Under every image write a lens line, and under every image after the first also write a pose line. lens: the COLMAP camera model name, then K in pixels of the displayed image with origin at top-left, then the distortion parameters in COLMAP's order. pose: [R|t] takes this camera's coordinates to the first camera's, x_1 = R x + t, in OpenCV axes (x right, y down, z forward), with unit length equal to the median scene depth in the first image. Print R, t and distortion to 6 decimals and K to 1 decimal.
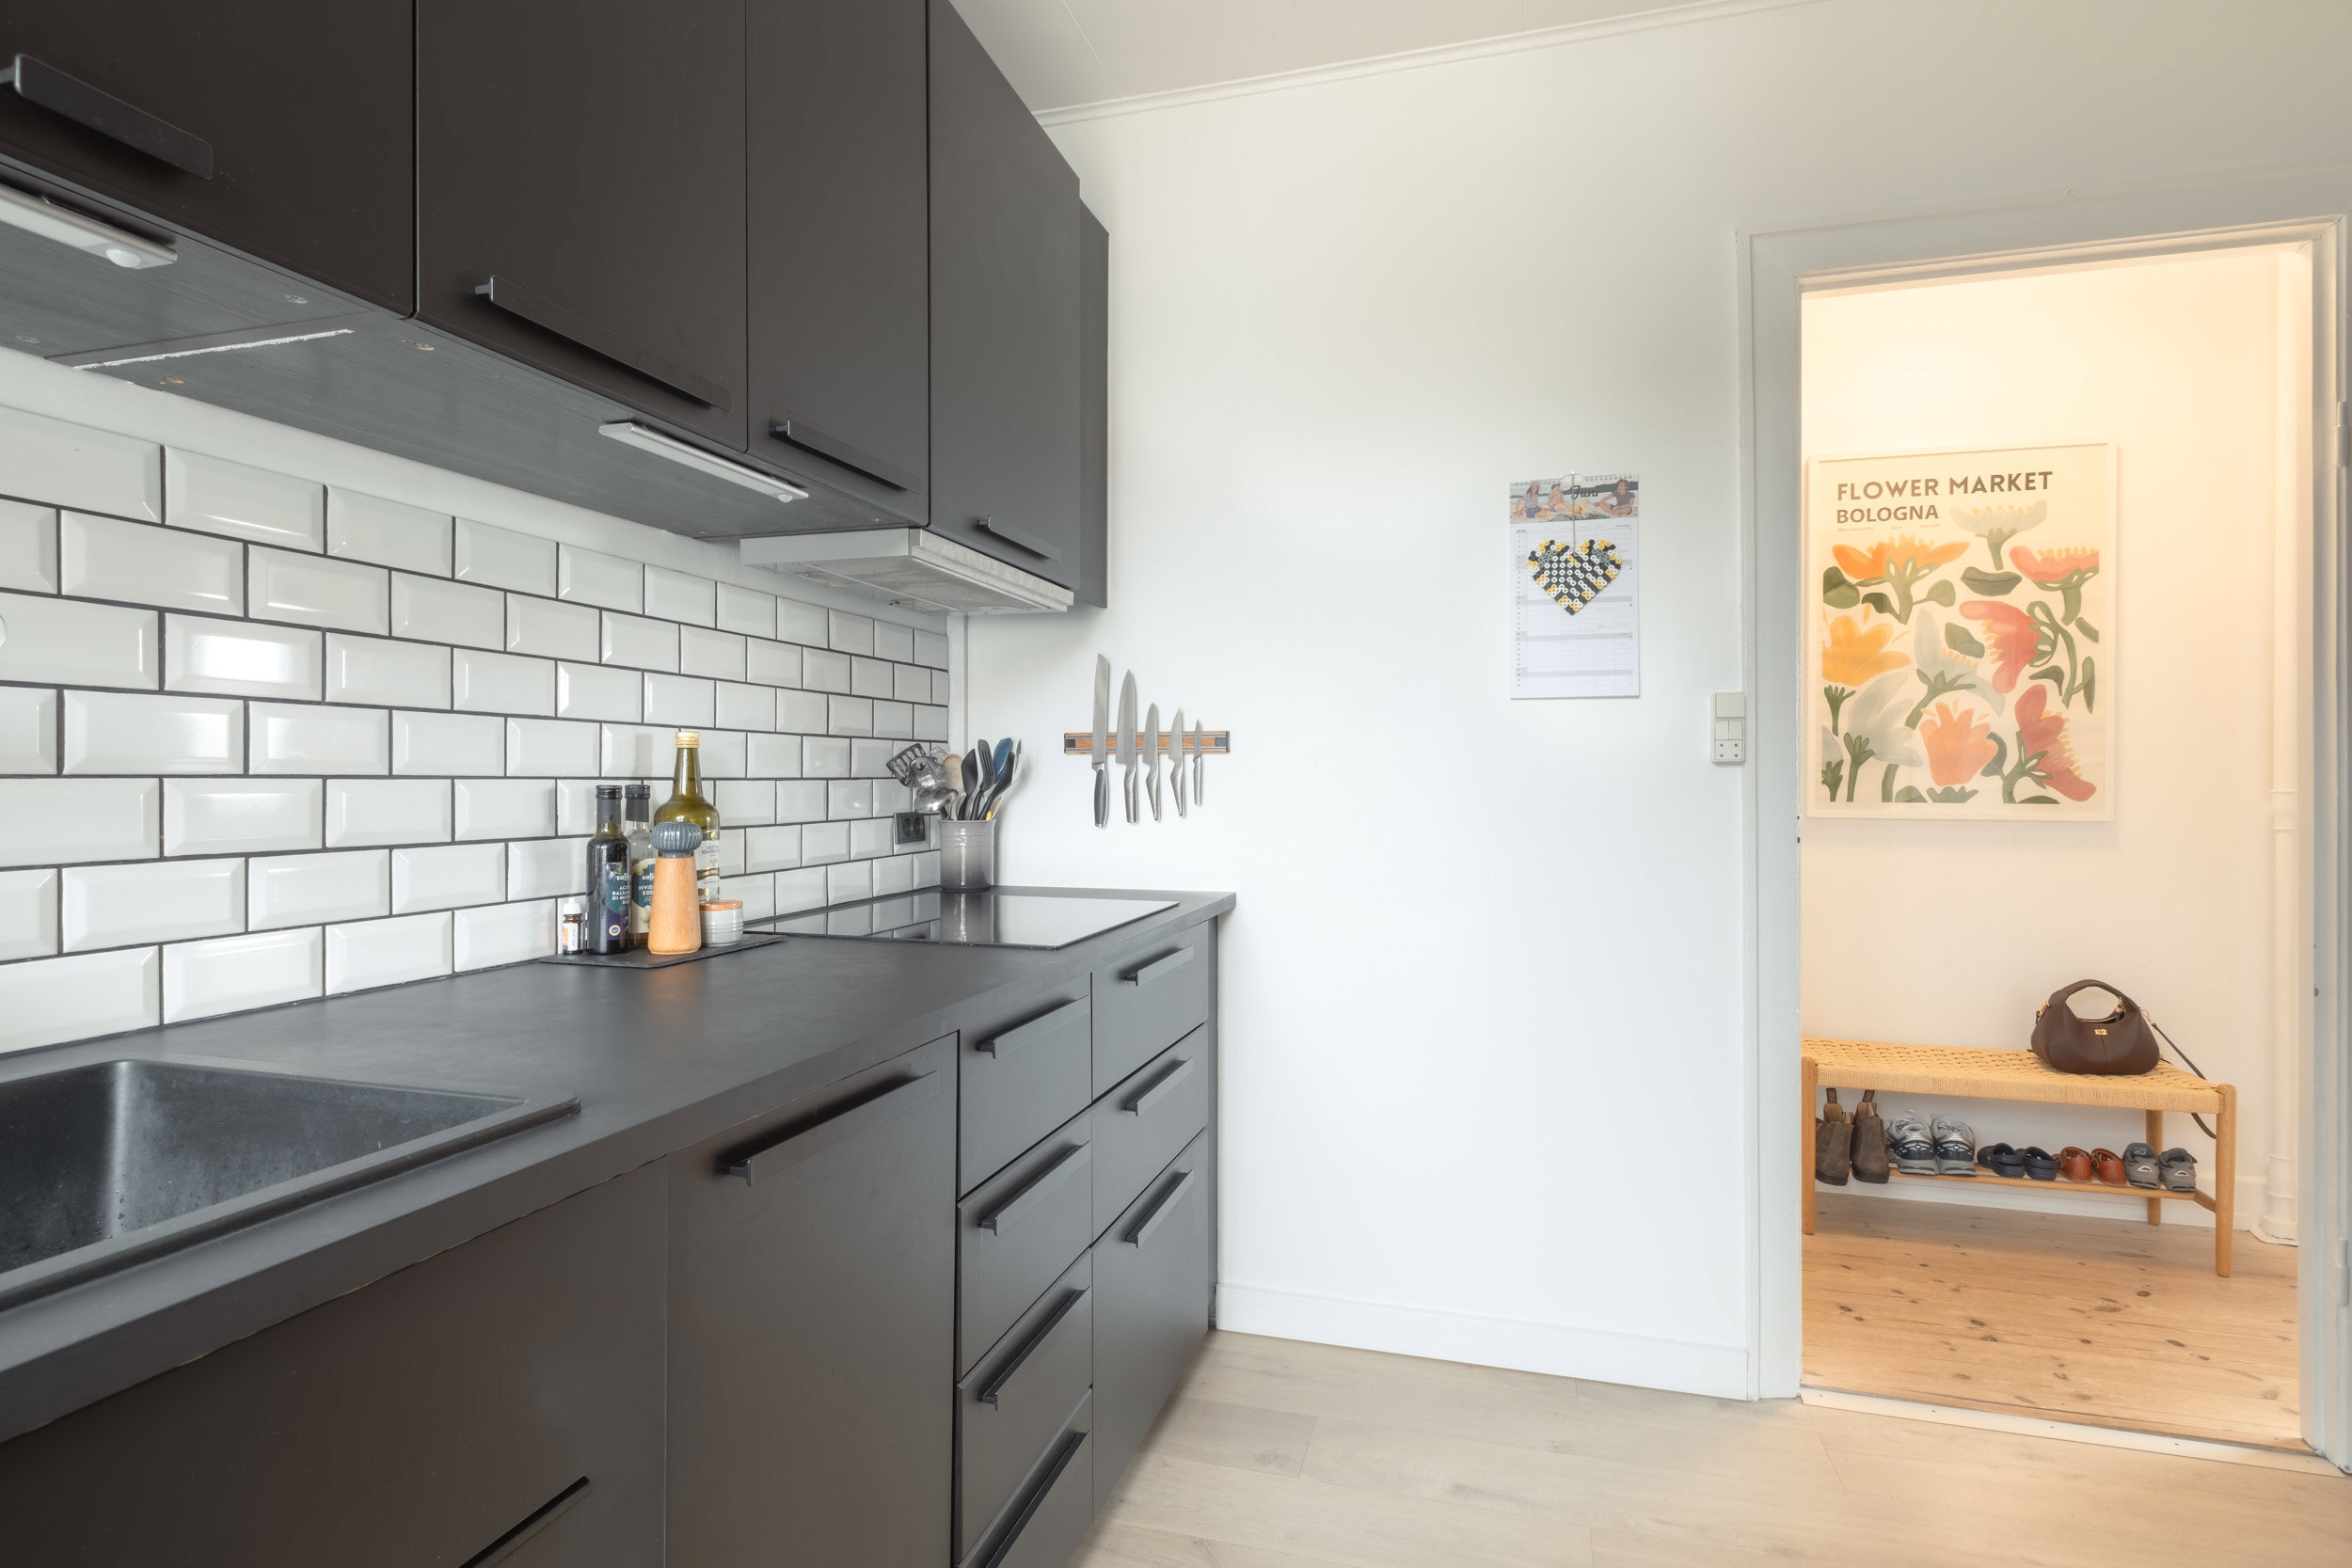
lens RADIAL K [[1191.2, 0, 1173.5], [0, 1191.2, 778.0], [0, 0, 1]] dist [-0.000971, -0.000144]
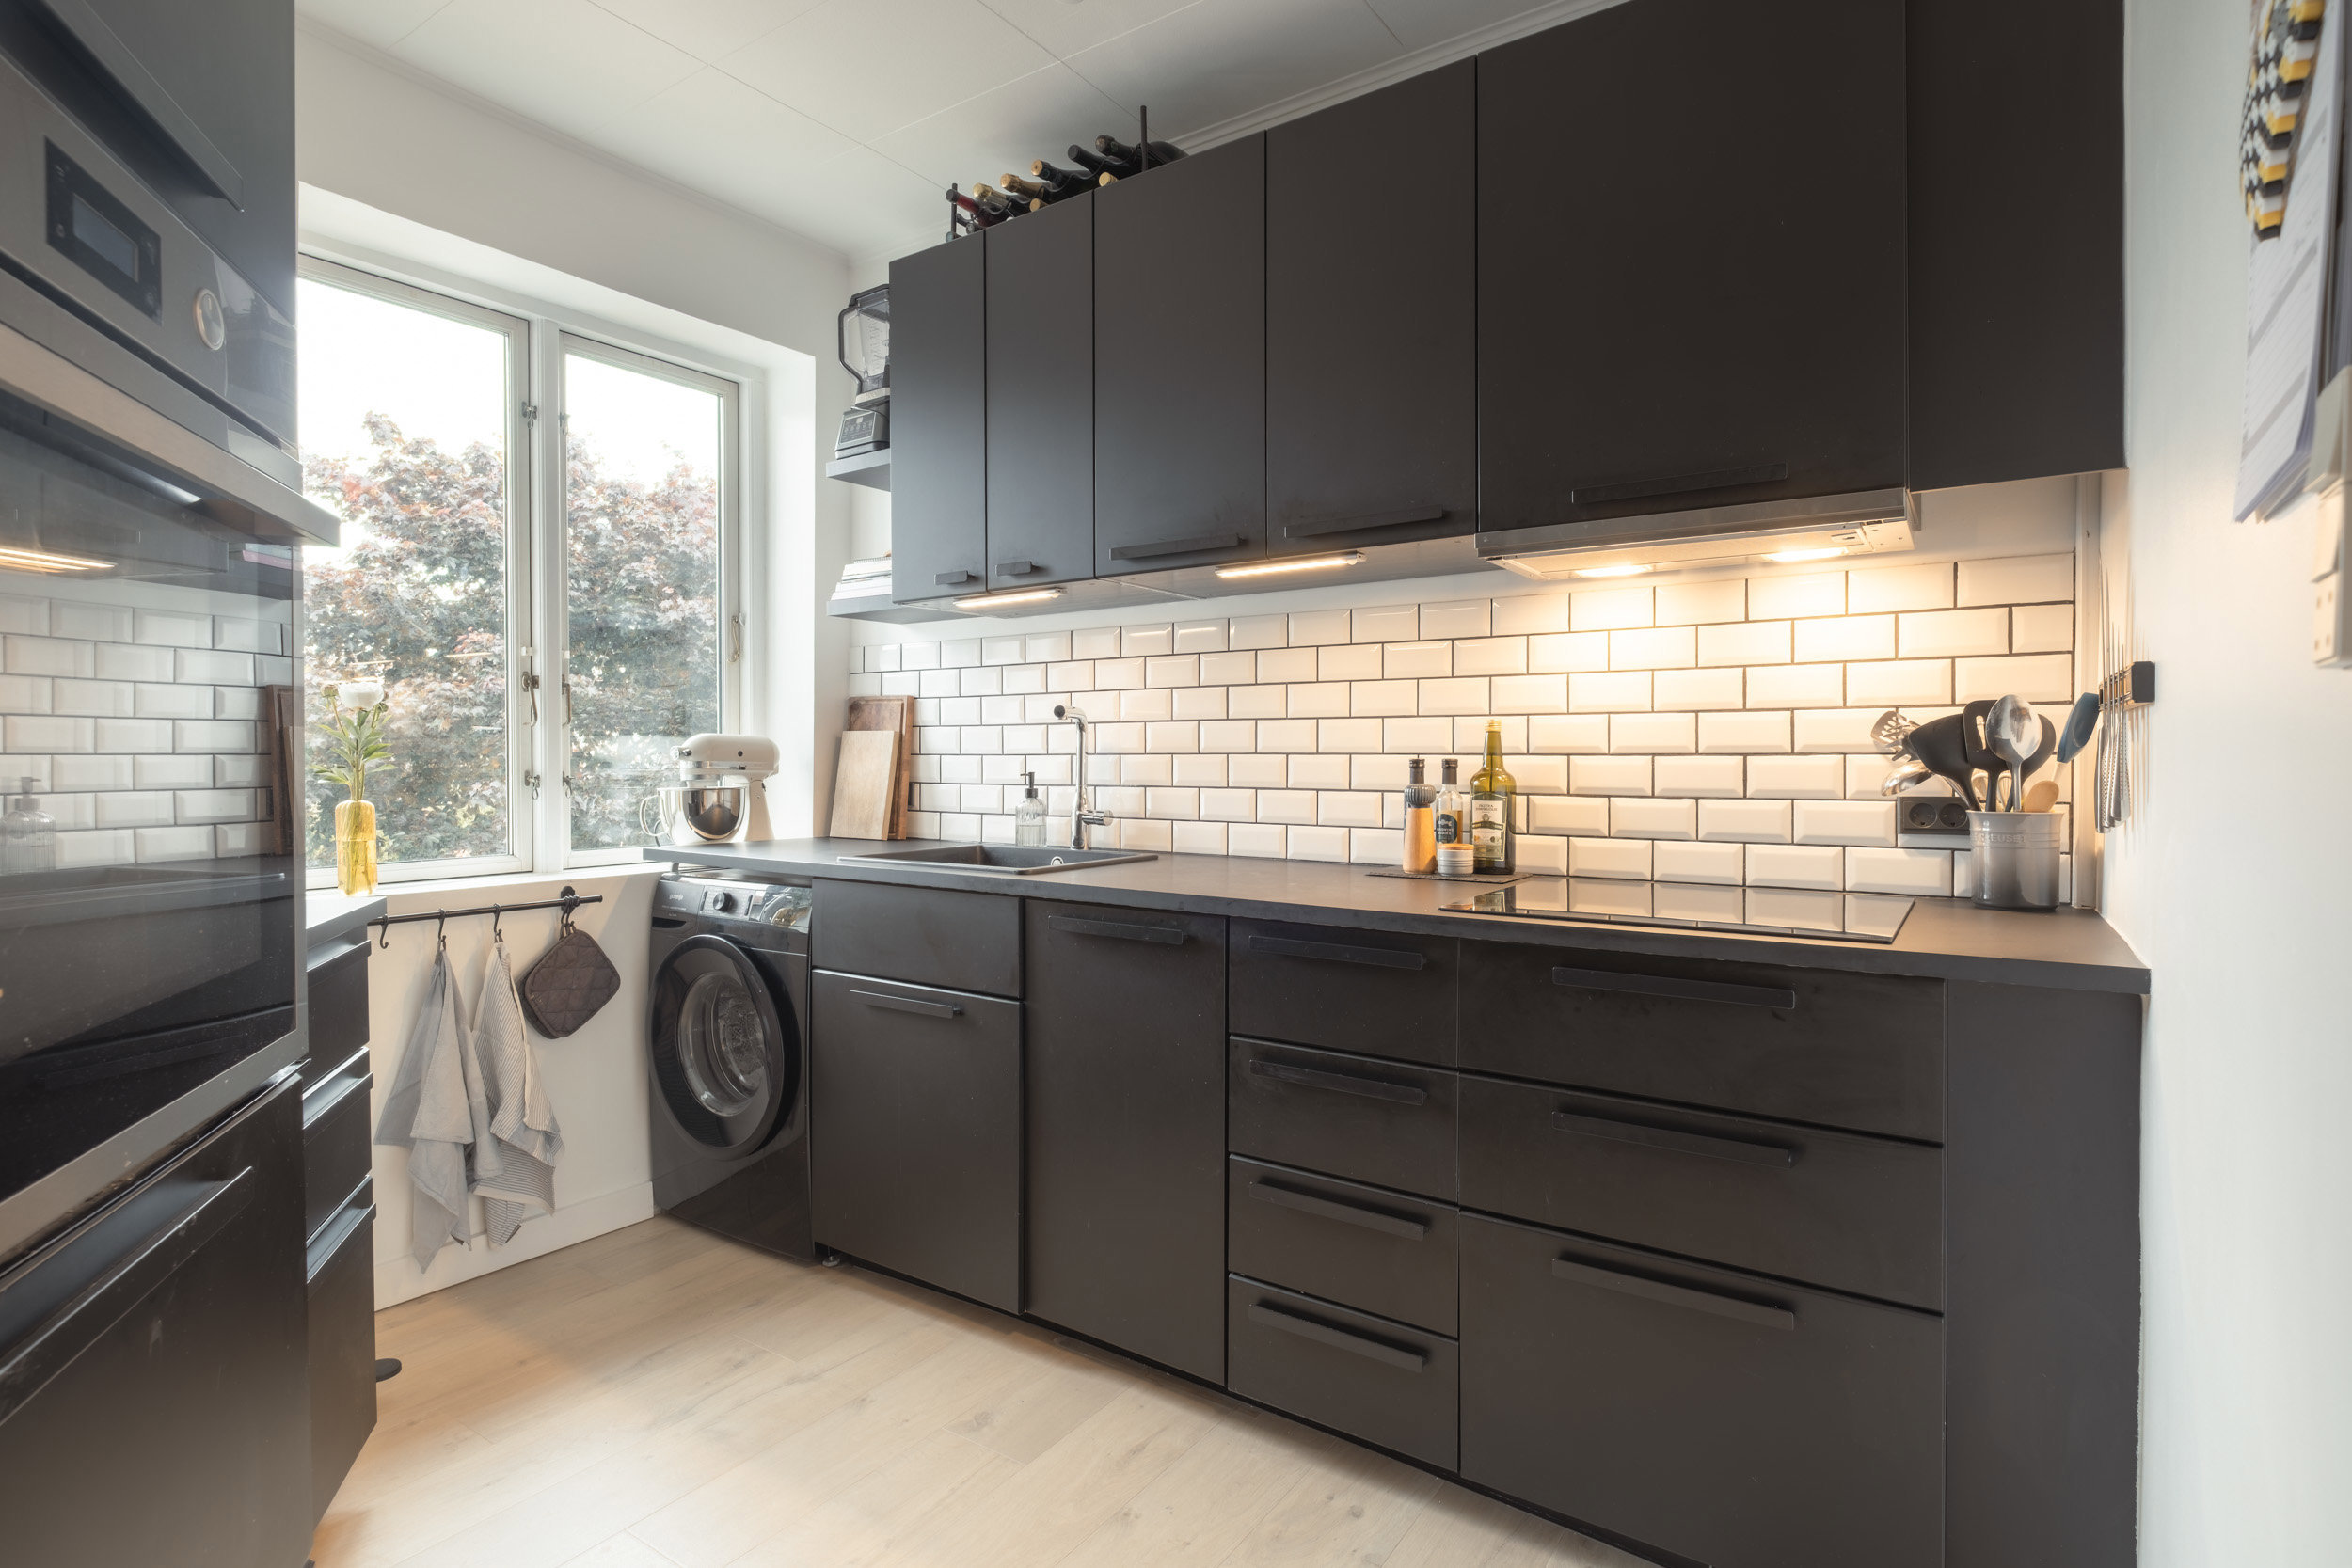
lens RADIAL K [[1191.2, 0, 1169.1], [0, 1191.2, 777.4], [0, 0, 1]] dist [-0.000971, -0.000144]
pose [[-0.307466, 0.013709, -0.951460, 0.723600], [-0.002090, 0.999884, 0.015082, 0.005644], [0.951557, 0.006626, -0.307402, 0.785125]]
